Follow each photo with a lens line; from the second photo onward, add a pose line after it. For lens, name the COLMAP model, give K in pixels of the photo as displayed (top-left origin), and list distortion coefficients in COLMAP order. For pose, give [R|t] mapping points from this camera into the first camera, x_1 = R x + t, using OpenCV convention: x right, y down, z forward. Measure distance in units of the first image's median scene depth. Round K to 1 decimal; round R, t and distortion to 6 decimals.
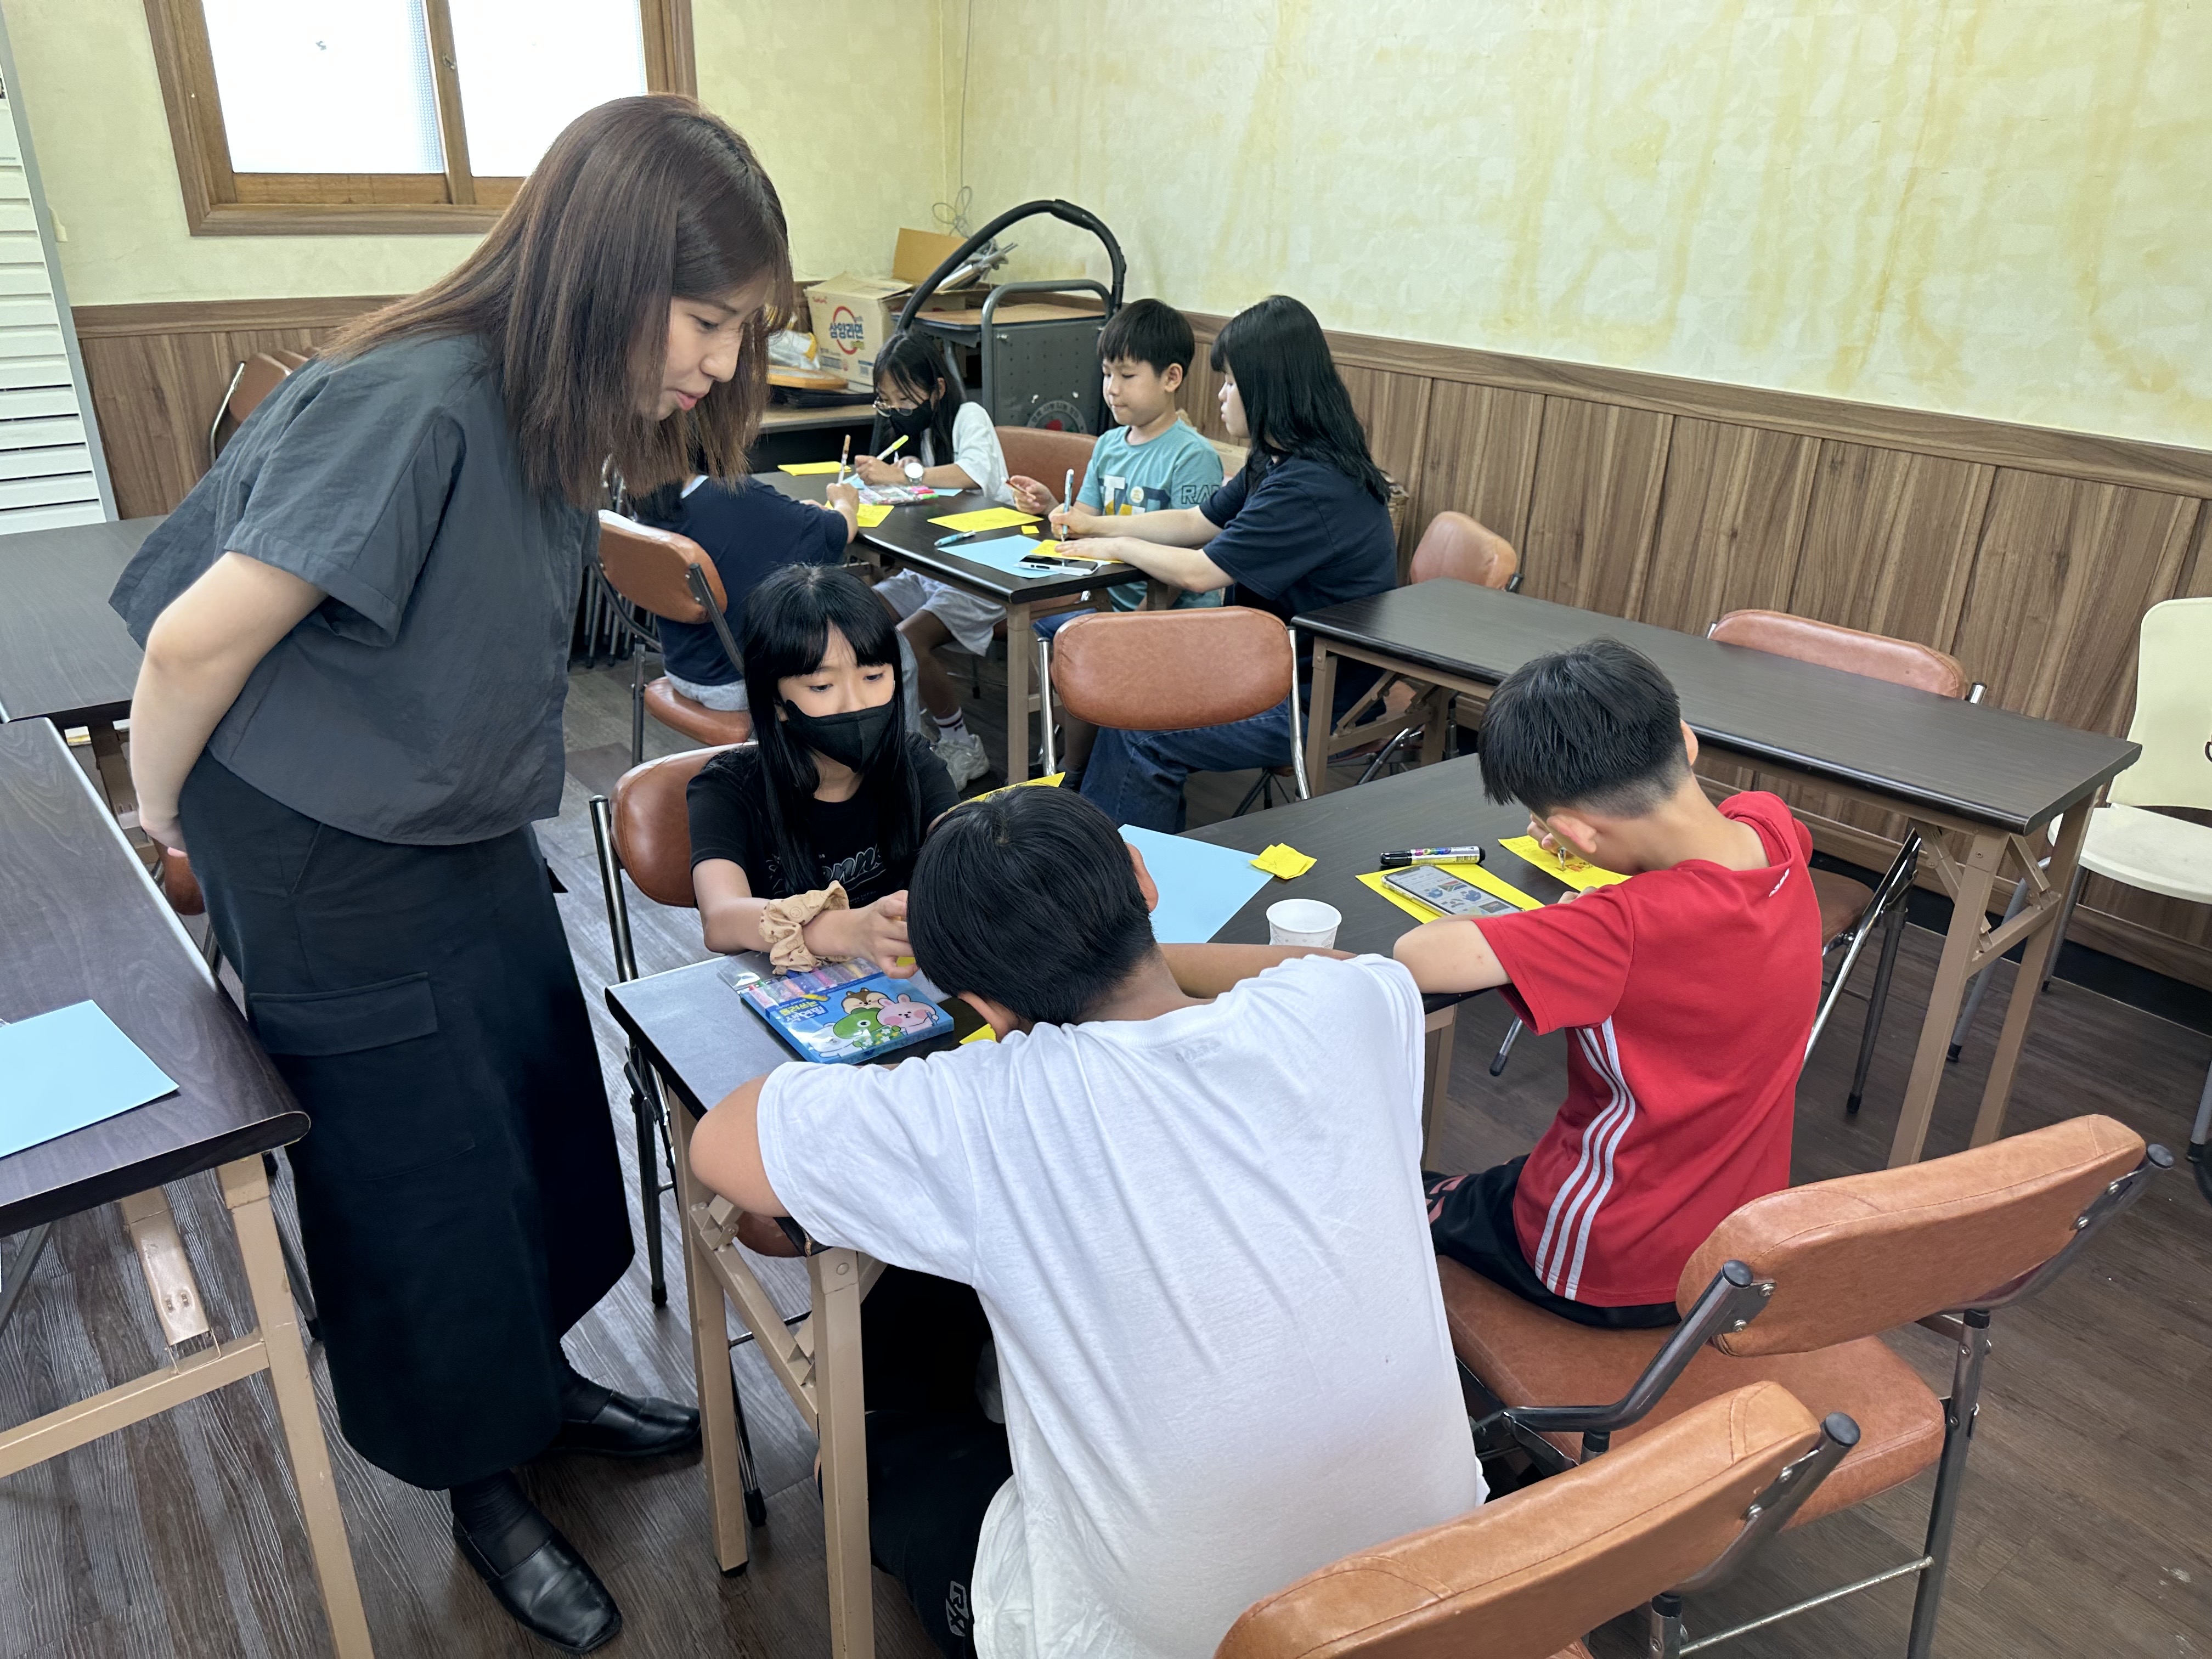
lens RADIAL K [[1604.8, 0, 1106.0], [0, 1604.8, 829.5], [0, 0, 1]] dist [0.051969, -0.055780]
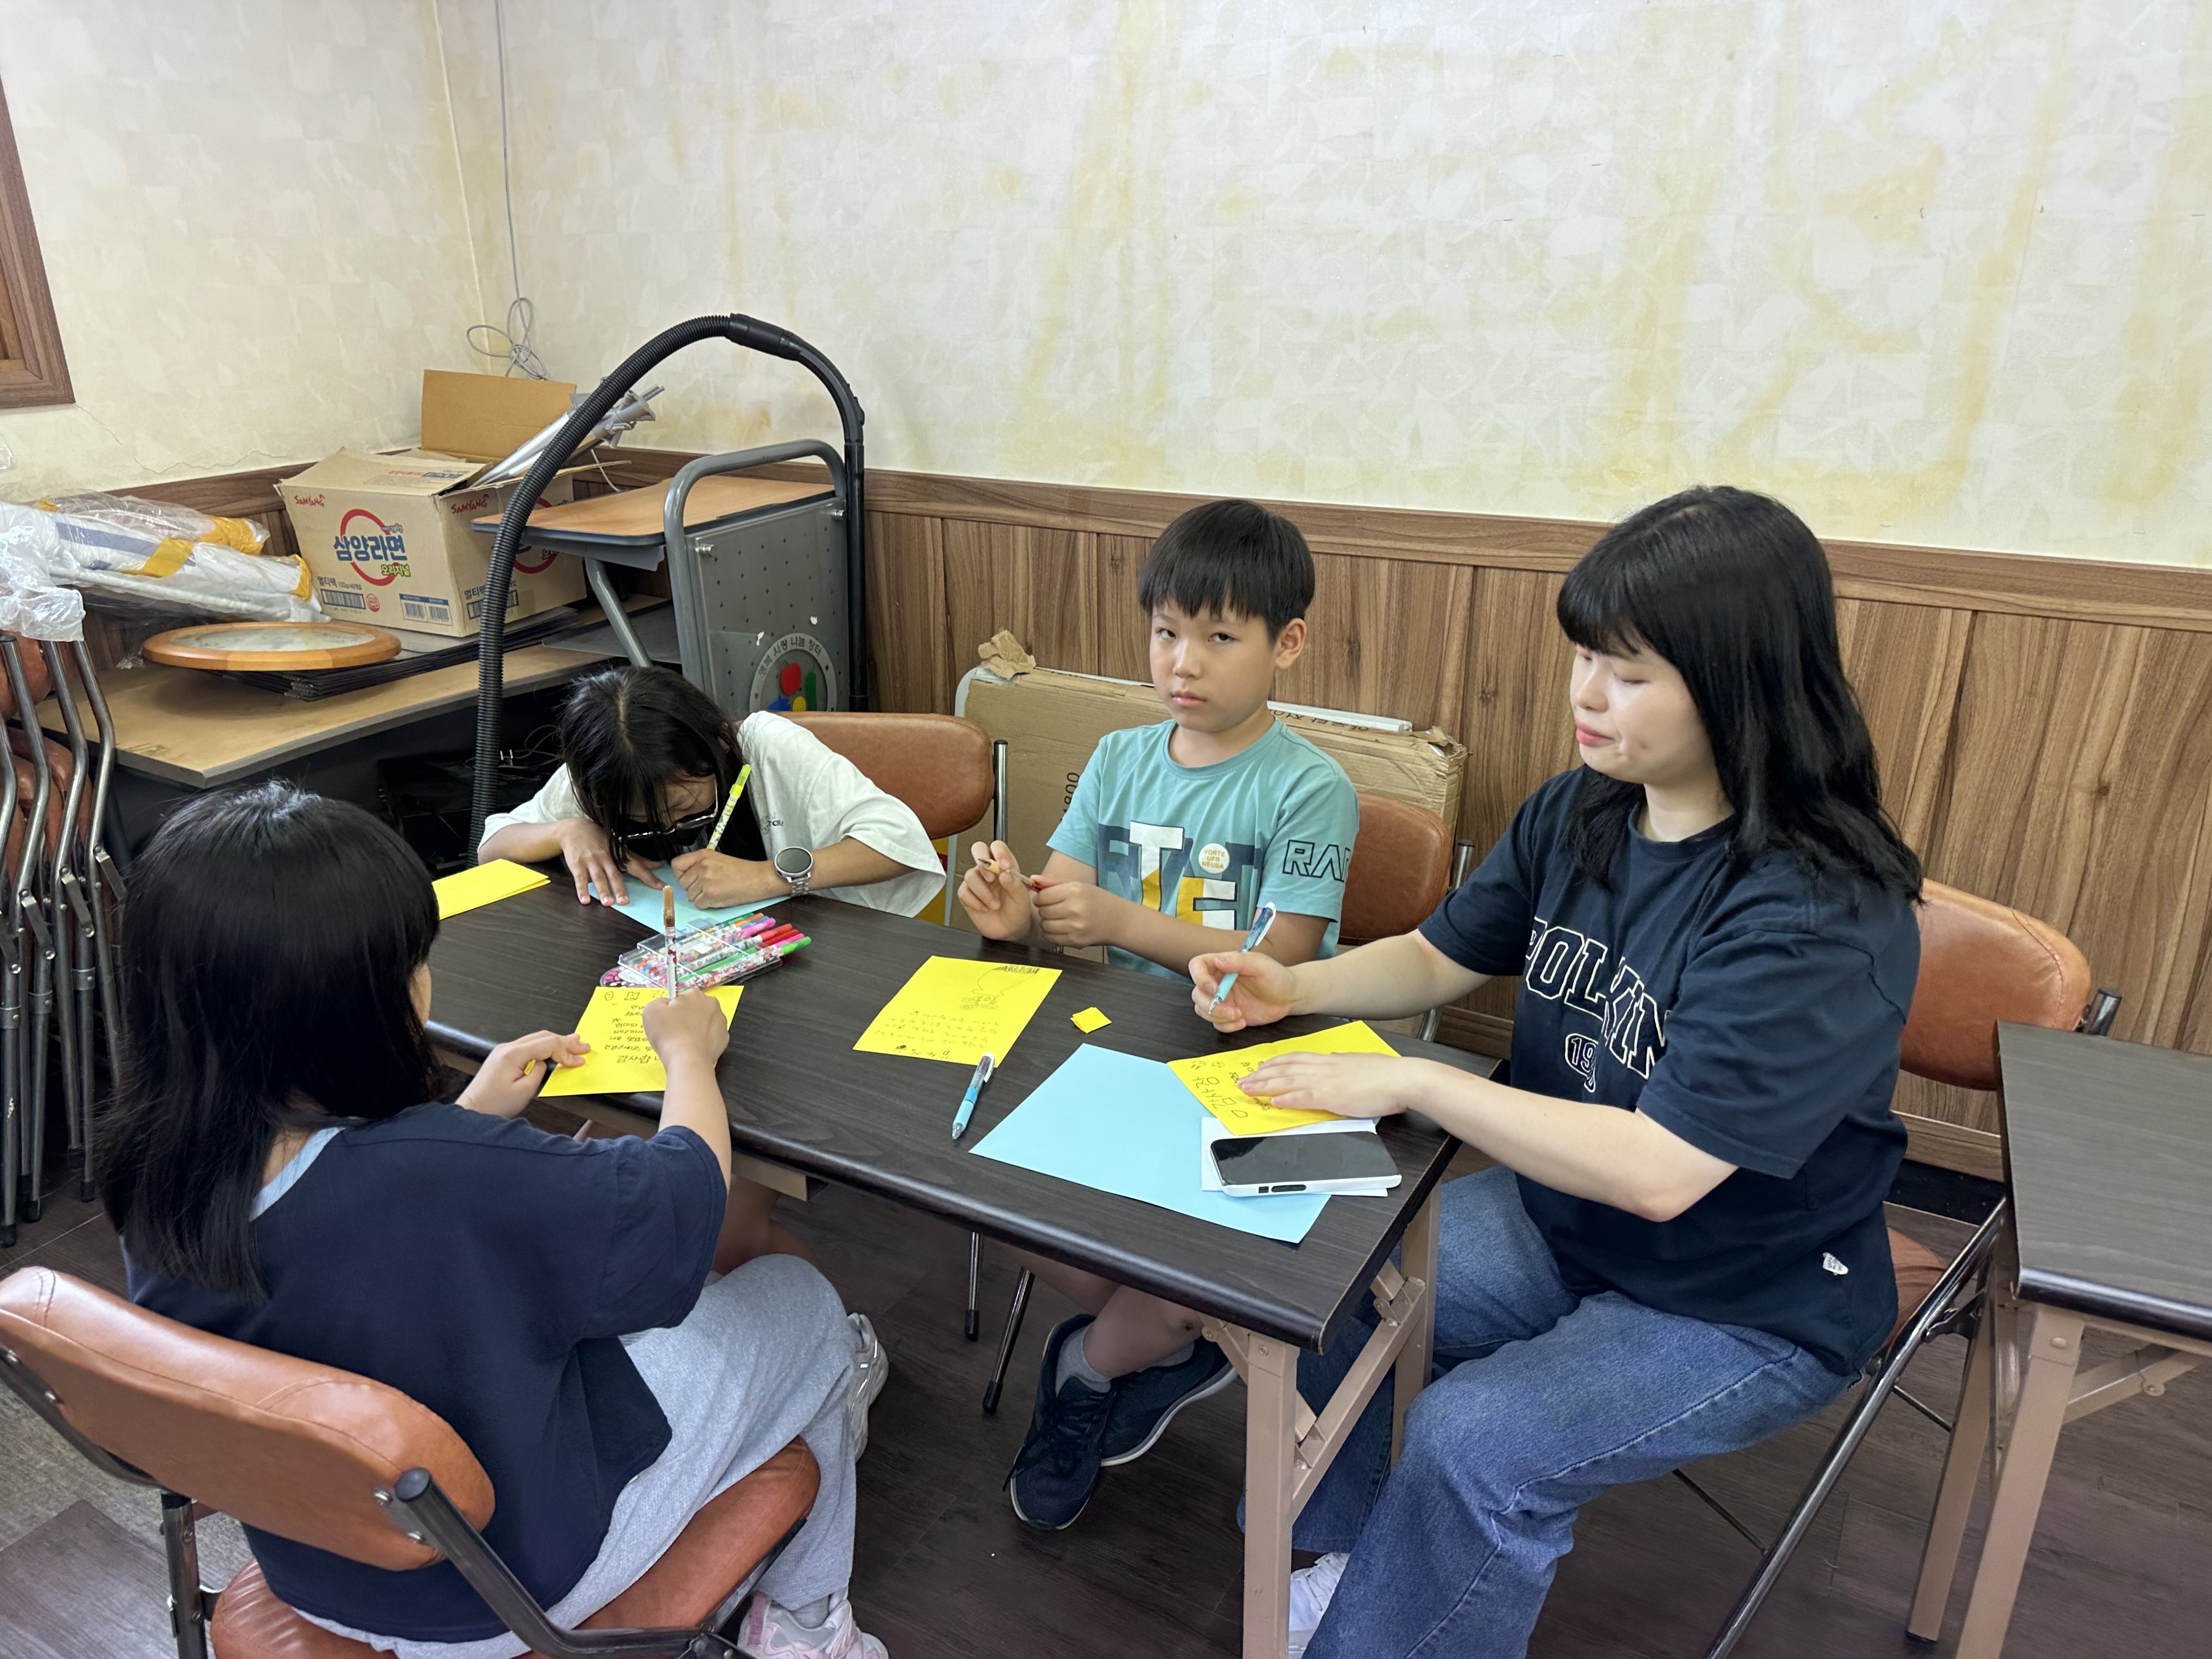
lens RADIAL K [[1541.4, 0, 1106.0], [0, 1541.4, 829.5], [0, 0, 1]] dist [0.039130, -0.051079]
pose [[0.925662, -0.161806, 0.342008, -0.161217], [0.174189, 0.984696, -0.005587, -0.208537], [-0.335870, 0.064745, 0.939681, 0.507920]]
